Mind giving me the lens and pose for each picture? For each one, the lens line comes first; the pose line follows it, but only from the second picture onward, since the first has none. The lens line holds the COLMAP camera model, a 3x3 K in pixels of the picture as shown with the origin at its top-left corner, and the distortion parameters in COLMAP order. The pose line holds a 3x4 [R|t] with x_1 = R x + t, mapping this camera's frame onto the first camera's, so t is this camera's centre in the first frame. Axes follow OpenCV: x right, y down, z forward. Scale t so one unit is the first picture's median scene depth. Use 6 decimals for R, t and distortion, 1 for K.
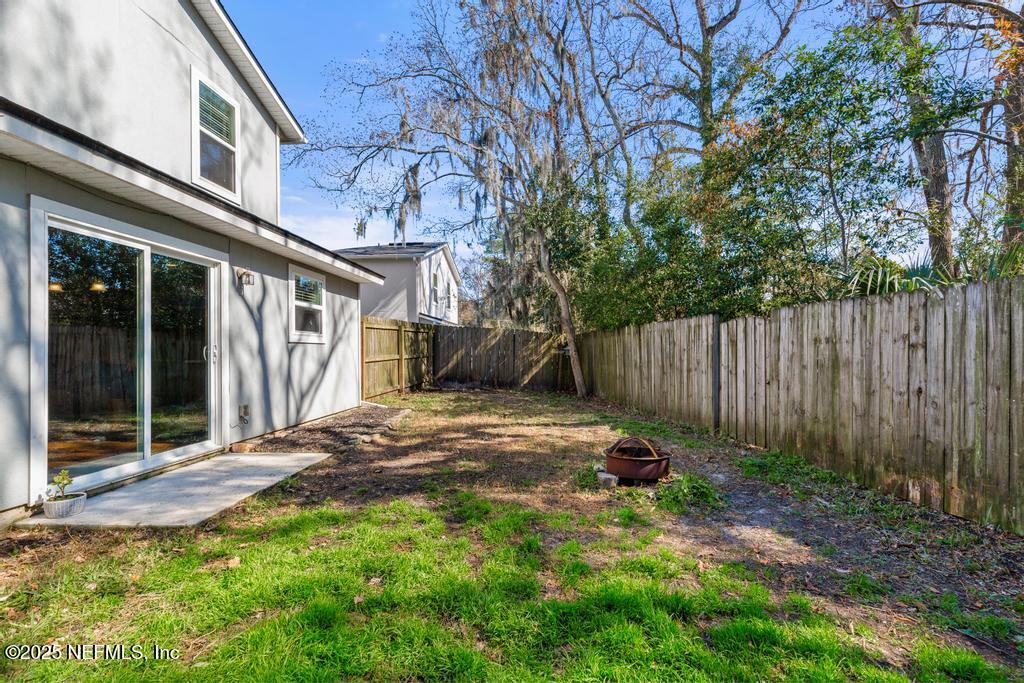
lens RADIAL K [[470.2, 0, 510.7], [0, 470.2, 352.8], [0, 0, 1]] dist [0.010510, 0.000726]
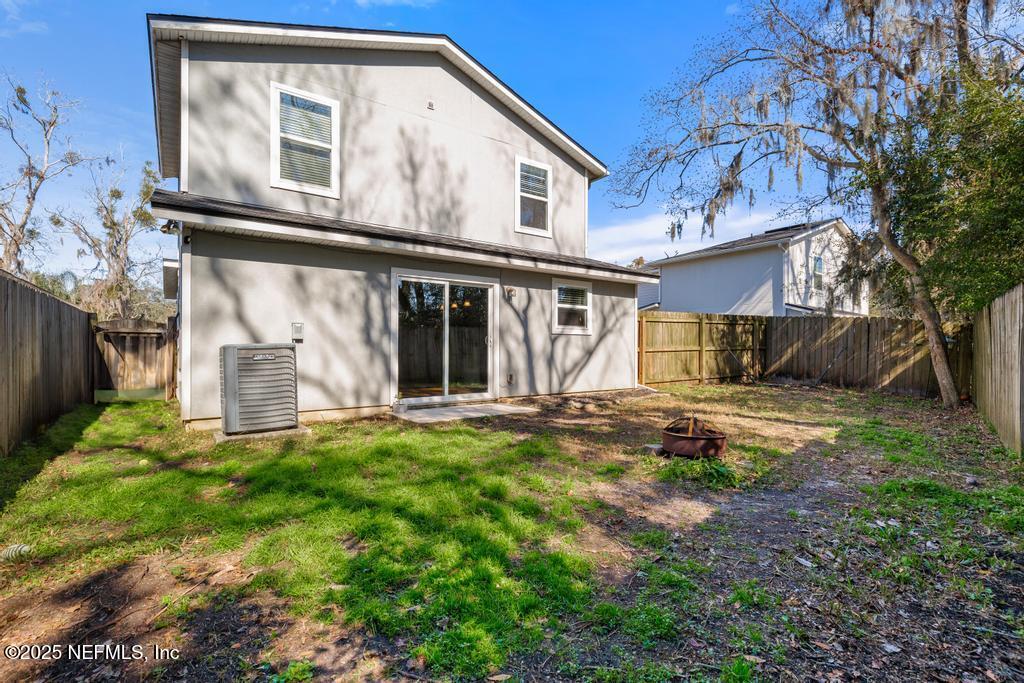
lens RADIAL K [[465.4, 0, 509.2], [0, 465.4, 362.5], [0, 0, 1]] dist [0.004620, 0.000544]
pose [[0.628468, 0.031951, -0.777179, 0.499306], [-0.010703, 0.999417, 0.032433, 0.017587], [0.777761, -0.012065, 0.628444, 0.023277]]
